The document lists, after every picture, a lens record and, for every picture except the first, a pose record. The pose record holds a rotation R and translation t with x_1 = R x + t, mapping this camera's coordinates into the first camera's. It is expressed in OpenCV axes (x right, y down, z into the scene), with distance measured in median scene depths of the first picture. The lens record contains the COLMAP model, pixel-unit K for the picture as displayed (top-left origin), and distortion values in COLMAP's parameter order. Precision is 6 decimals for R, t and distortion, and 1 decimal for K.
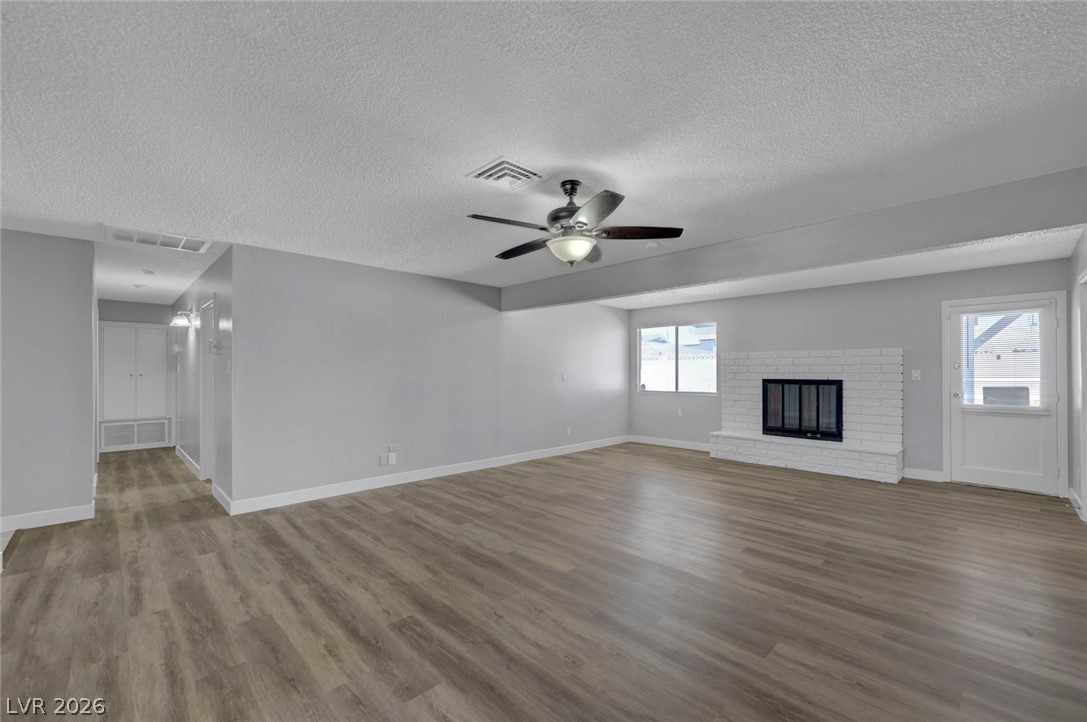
lens RADIAL K [[450.9, 0, 551.7], [0, 450.9, 367.2], [0, 0, 1]] dist [-0.000785, -0.000703]
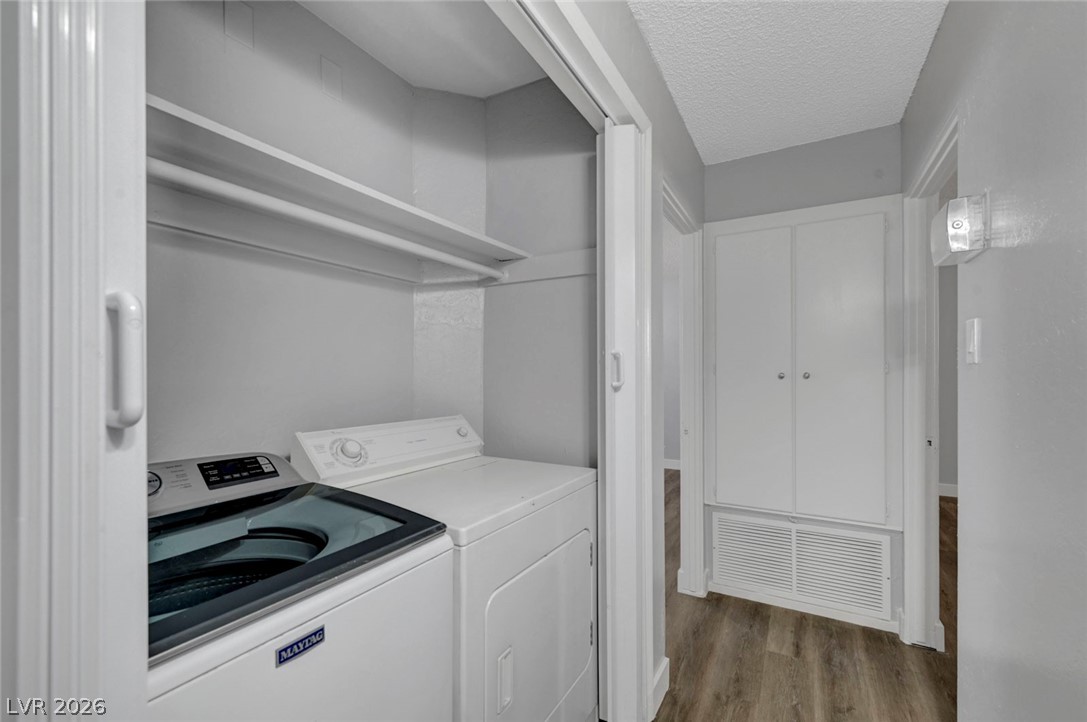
lens RADIAL K [[450.9, 0, 544.0], [0, 450.9, 370.7], [0, 0, 1]] dist [-0.000785, -0.000703]
pose [[0.266220, 0.011598, -0.963843, -1.373880], [-0.006831, 0.999925, 0.010145, 0.024207], [0.963888, 0.003884, 0.266279, 1.538745]]
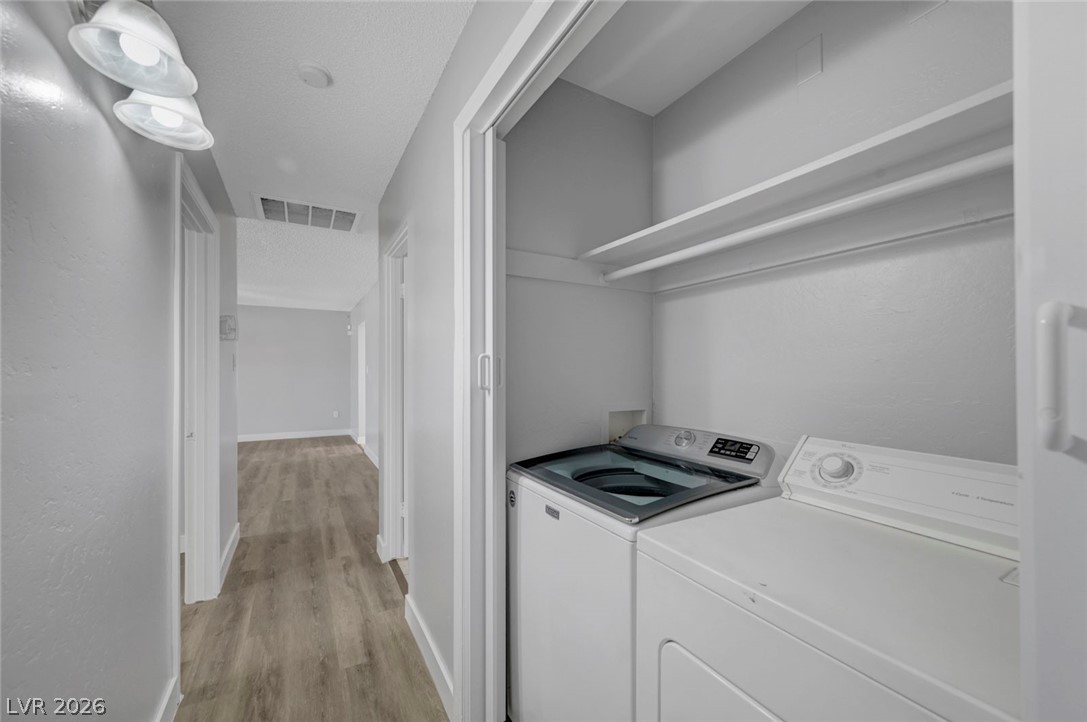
lens RADIAL K [[430.4, 0, 546.9], [0, 430.4, 364.3], [0, 0, 1]] dist [-0.001266, 0.000880]
pose [[-0.966853, 0.018711, 0.254649, -1.652310], [0.014964, 0.999750, -0.016644, 0.023676], [-0.254897, -0.012282, -0.966890, 1.823451]]
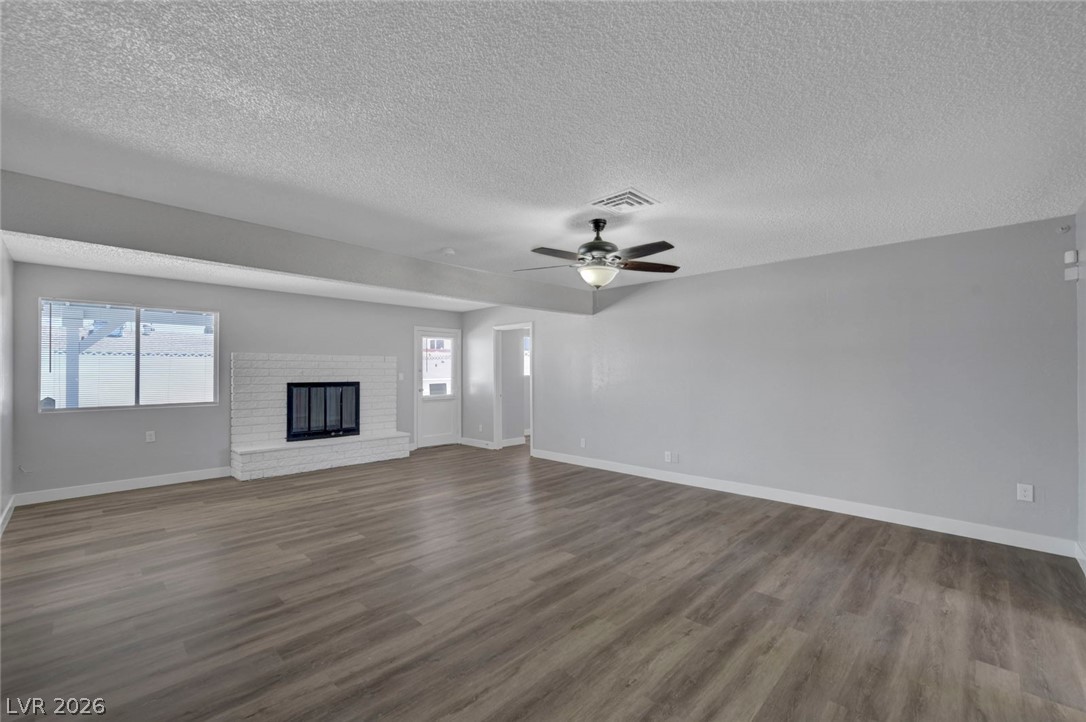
lens RADIAL K [[450.5, 0, 546.5], [0, 450.5, 361.9], [0, 0, 1]] dist [-0.000785, -0.000703]
pose [[-0.021208, 0.023664, 0.999495, -0.862342], [-0.008921, 0.999676, -0.023857, 0.000428], [-0.999735, -0.009422, -0.020990, 0.866127]]
